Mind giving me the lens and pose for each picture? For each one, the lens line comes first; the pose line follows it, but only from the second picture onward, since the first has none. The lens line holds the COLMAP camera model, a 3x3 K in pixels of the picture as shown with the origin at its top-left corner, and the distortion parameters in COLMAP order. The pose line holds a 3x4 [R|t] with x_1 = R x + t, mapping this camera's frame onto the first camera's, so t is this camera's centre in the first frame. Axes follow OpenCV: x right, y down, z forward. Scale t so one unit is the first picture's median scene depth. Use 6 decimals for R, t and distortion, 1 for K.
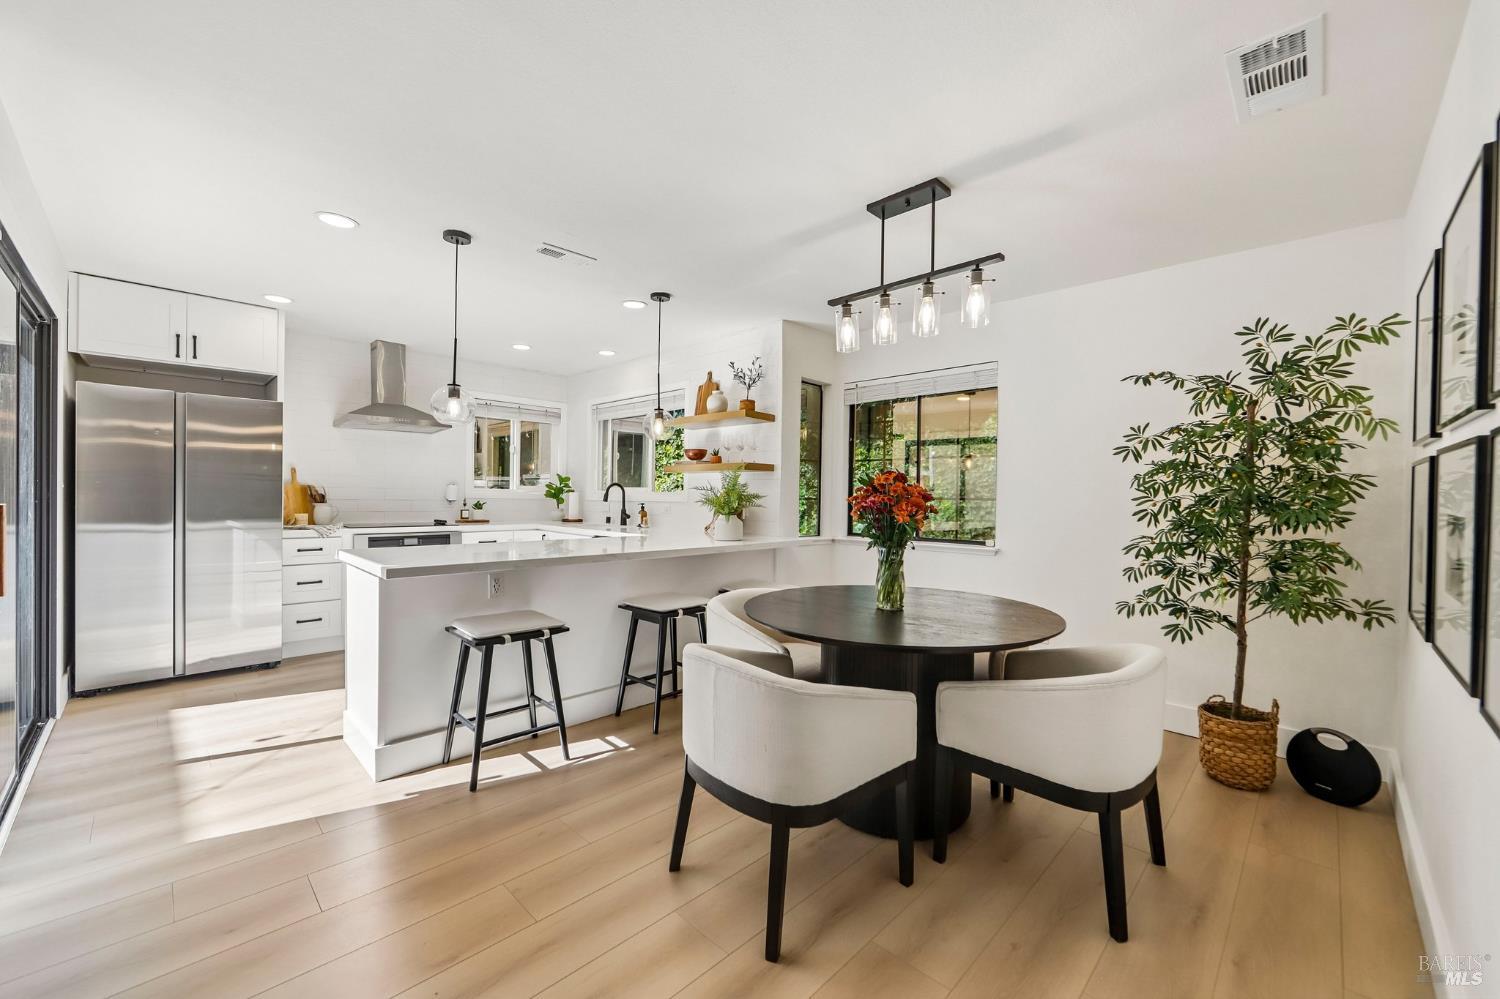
lens RADIAL K [[600.3, 0, 759.1], [0, 600.3, 502.1], [0, 0, 1]] dist [-0.011155, 0.002286]
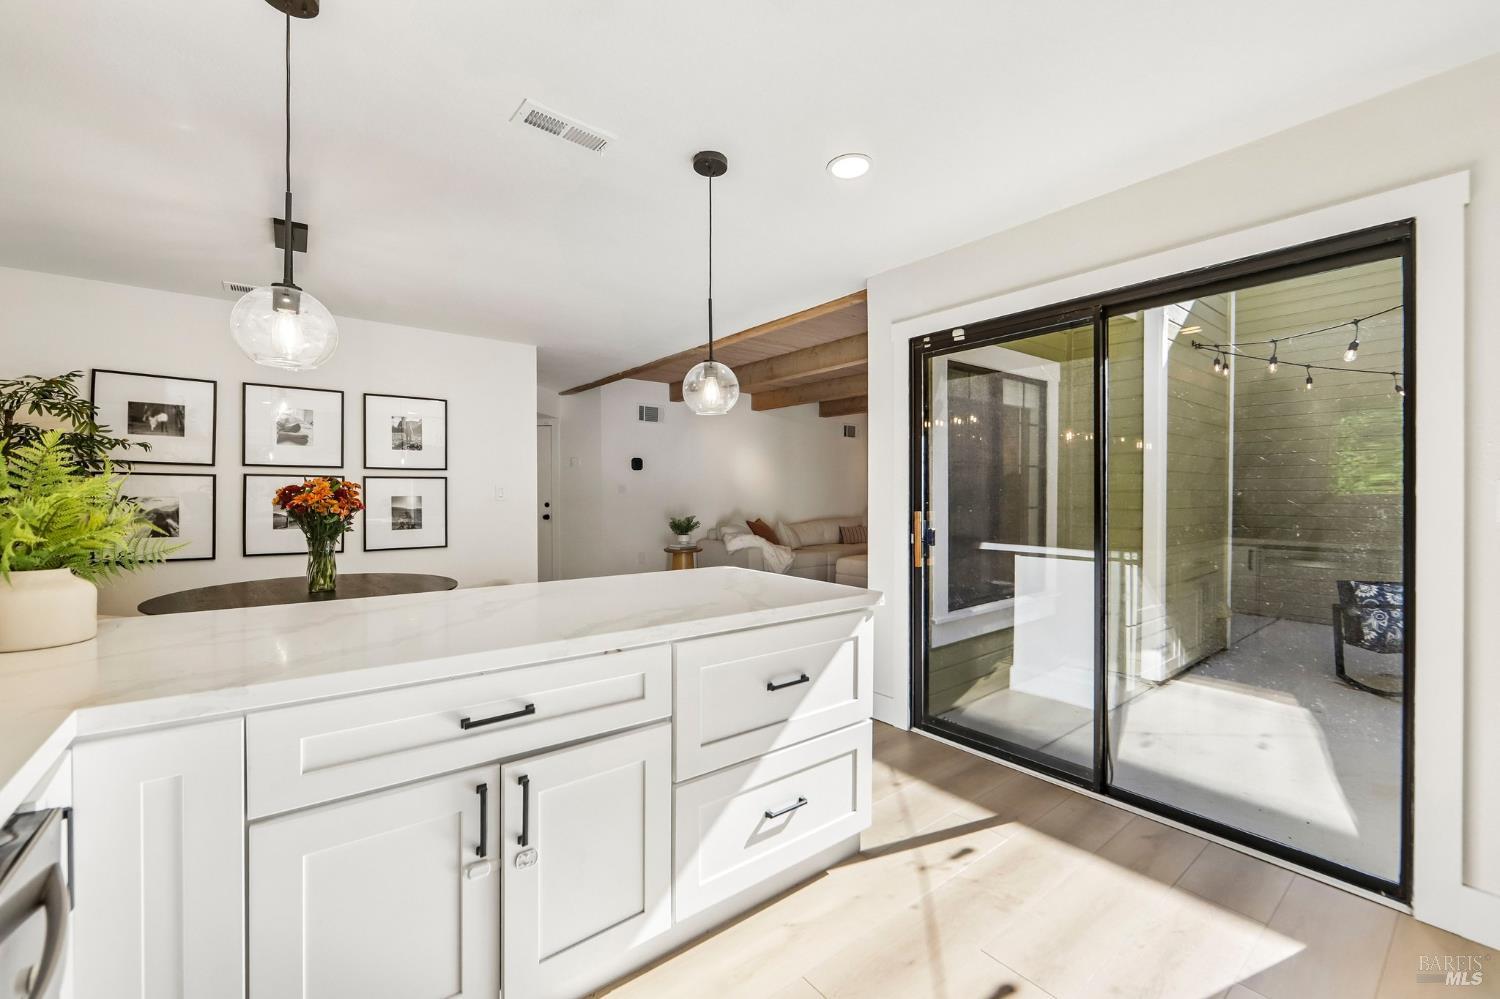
lens RADIAL K [[600.3, 0, 762.6], [0, 600.3, 498.2], [0, 0, 1]] dist [-0.011155, 0.002286]
pose [[-0.993583, -0.017830, 0.111694, -0.445890], [-0.015253, 0.999598, 0.023883, -0.029062], [-0.112075, 0.022026, -0.993456, 1.173831]]
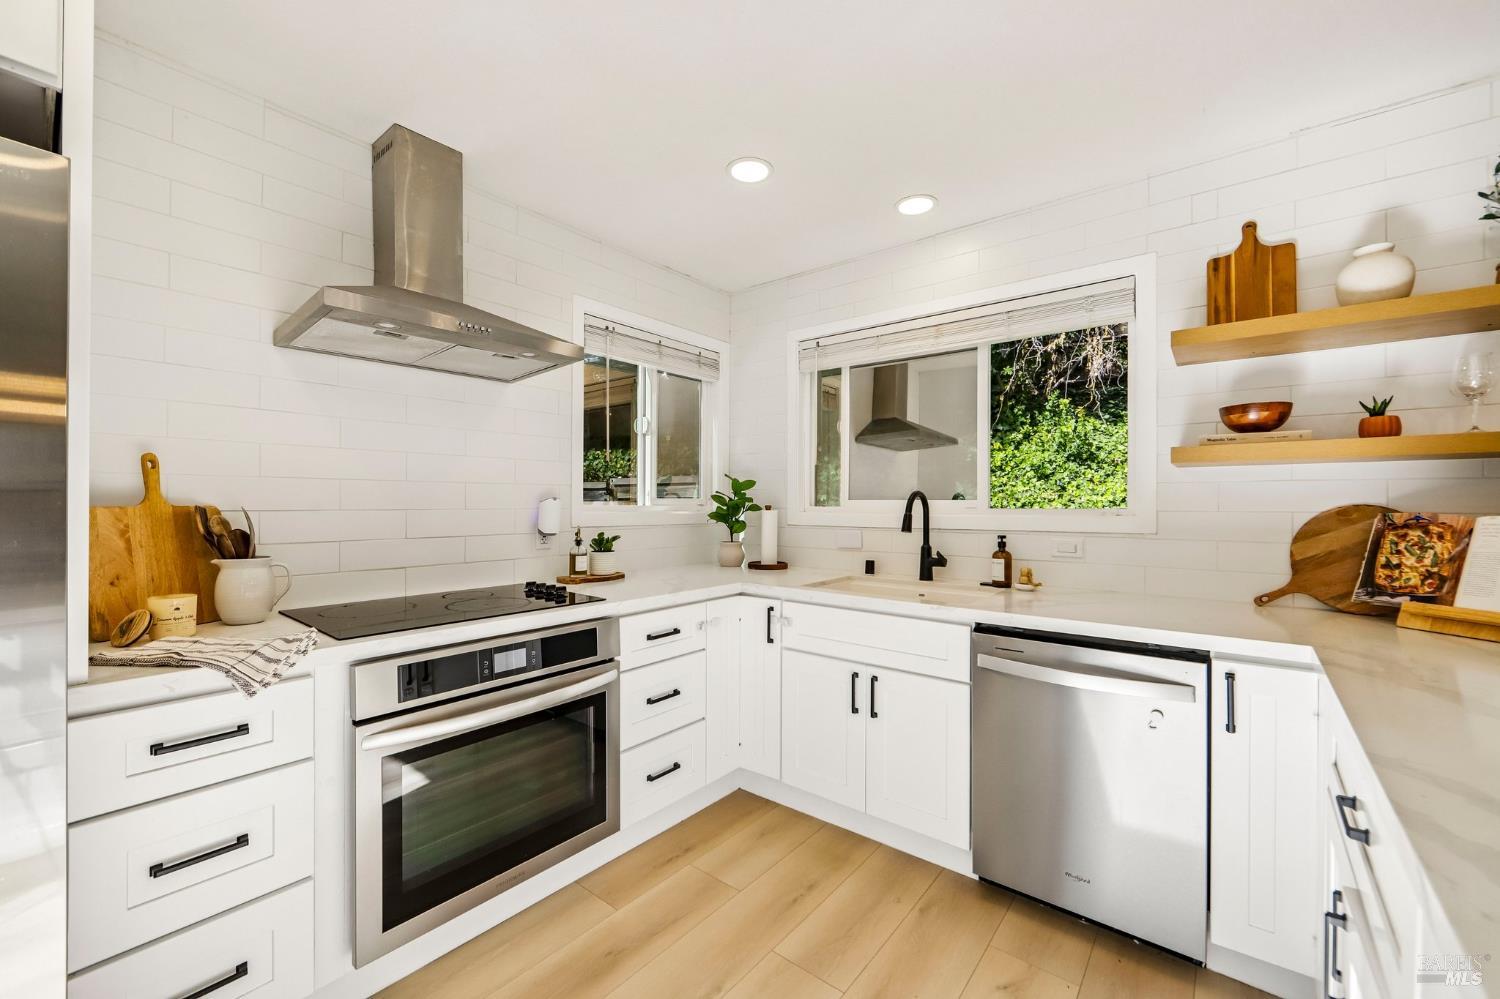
lens RADIAL K [[600.3, 0, 759.1], [0, 600.3, 499.7], [0, 0, 1]] dist [-0.011155, 0.002286]
pose [[0.995353, -0.010957, 0.095670, -0.515564], [0.012463, 0.999808, -0.015153, -0.024882], [-0.095486, 0.016275, 0.995298, 0.694042]]
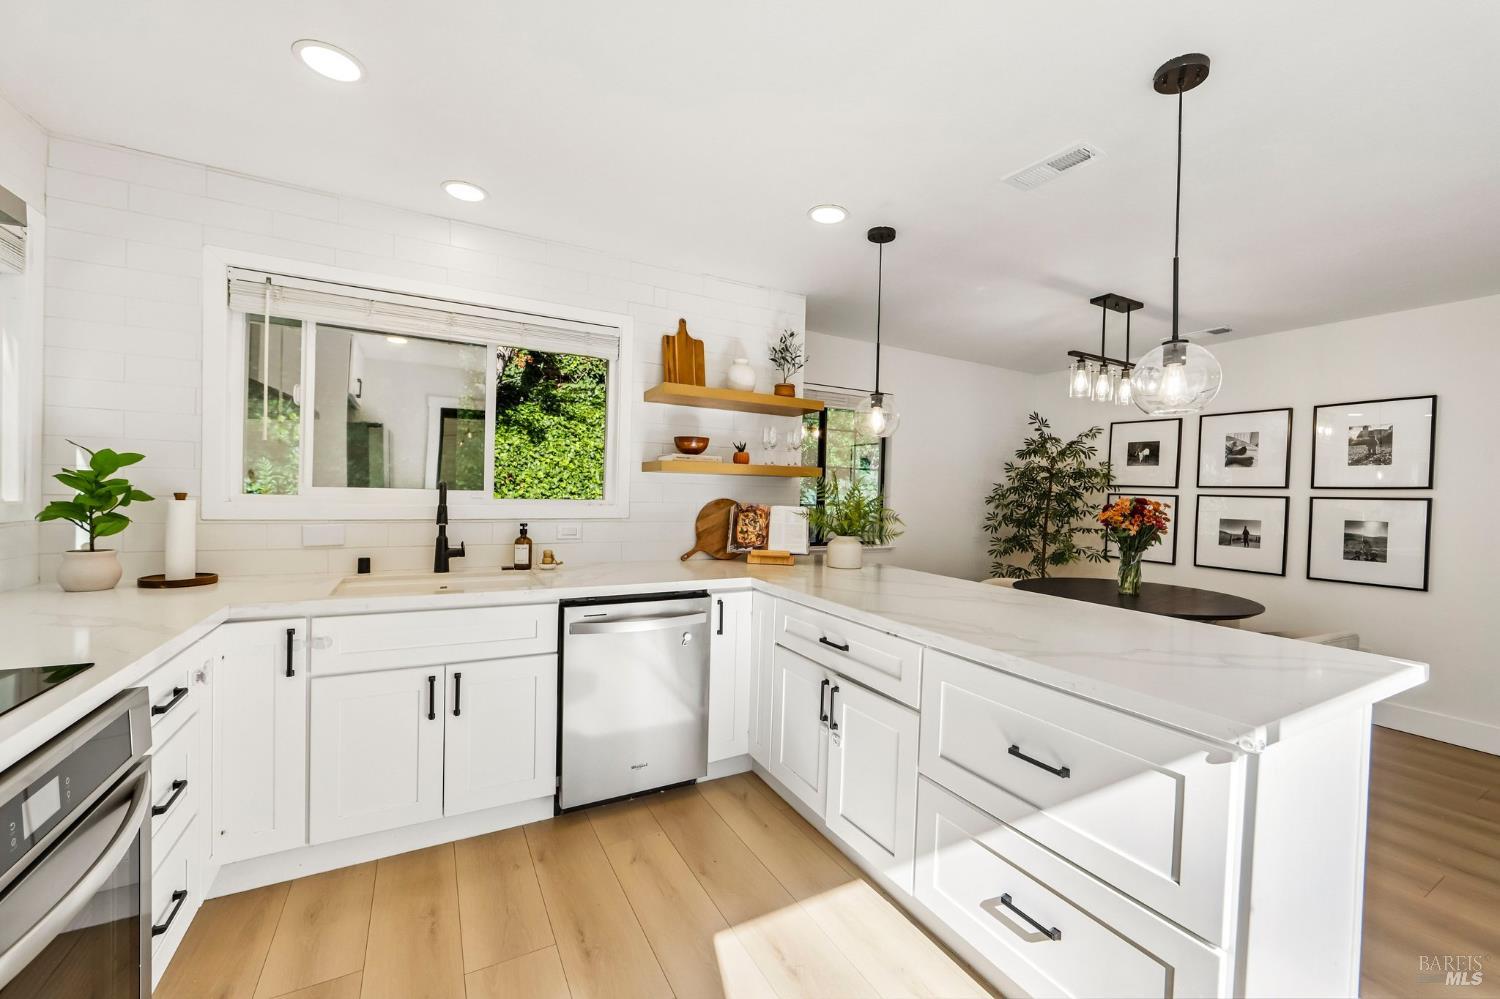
lens RADIAL K [[600.3, 0, 759.8], [0, 600.3, 499.7], [0, 0, 1]] dist [-0.011155, 0.002286]
pose [[0.275782, -0.018815, 0.961036, -0.772779], [-0.010240, 0.999694, 0.022510, -0.039024], [-0.961166, -0.016049, 0.275505, 0.816817]]
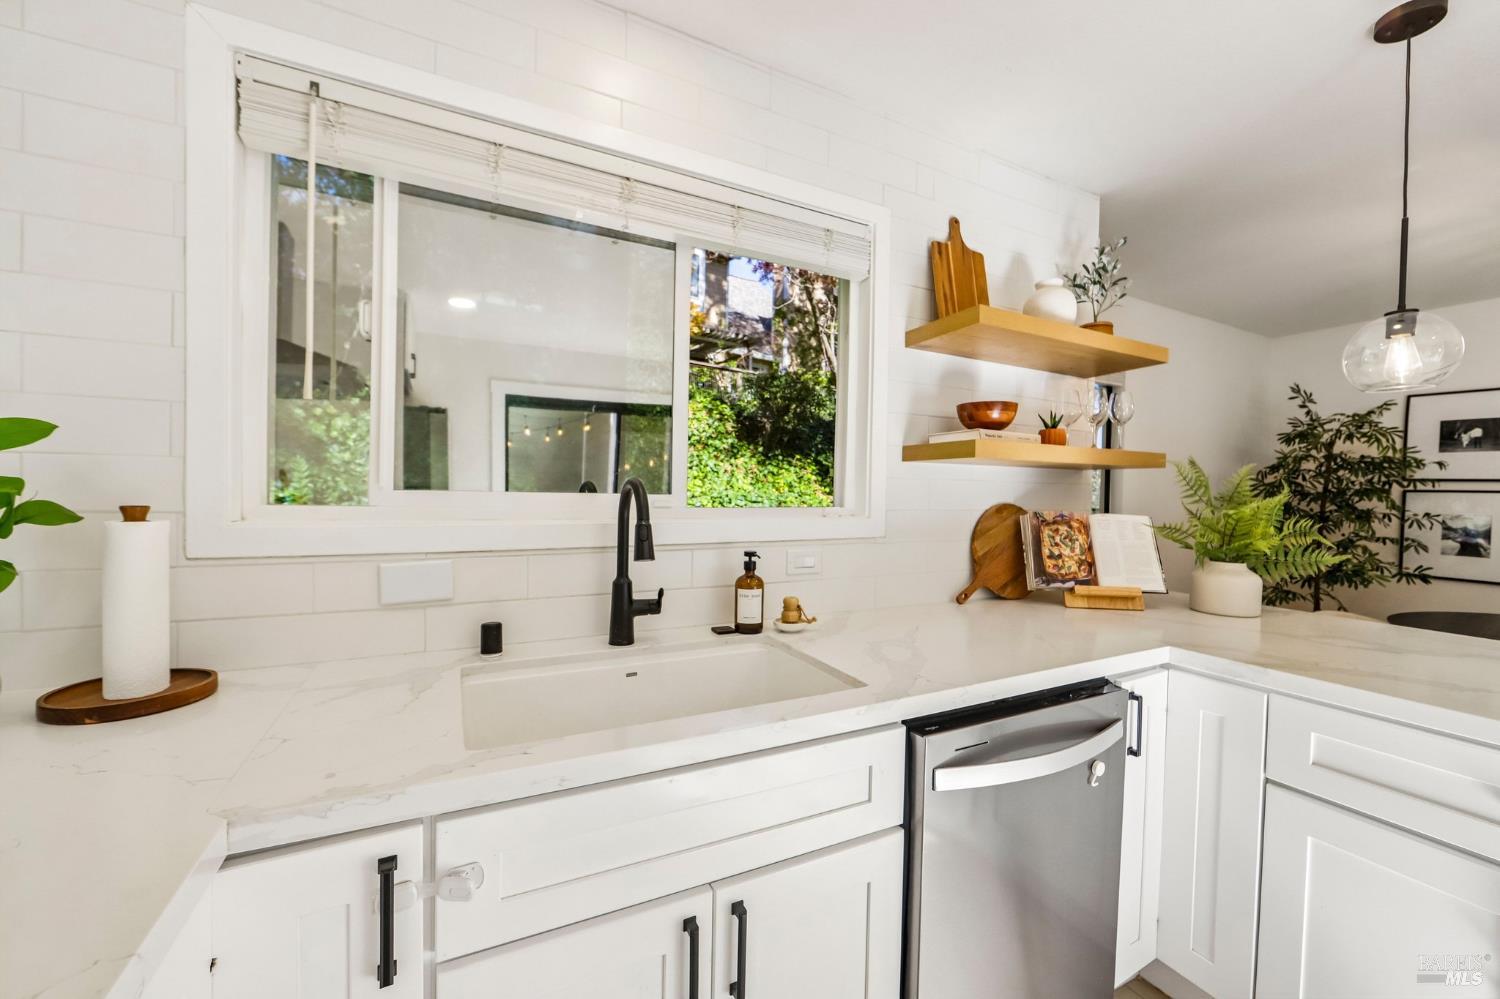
lens RADIAL K [[600.3, 0, 758.5], [0, 600.3, 498.9], [0, 0, 1]] dist [-0.011155, 0.002286]
pose [[0.307062, -0.019157, 0.951497, -0.576928], [-0.000472, 0.999794, 0.020281, -0.036073], [-0.951689, -0.006677, 0.306990, 1.112814]]
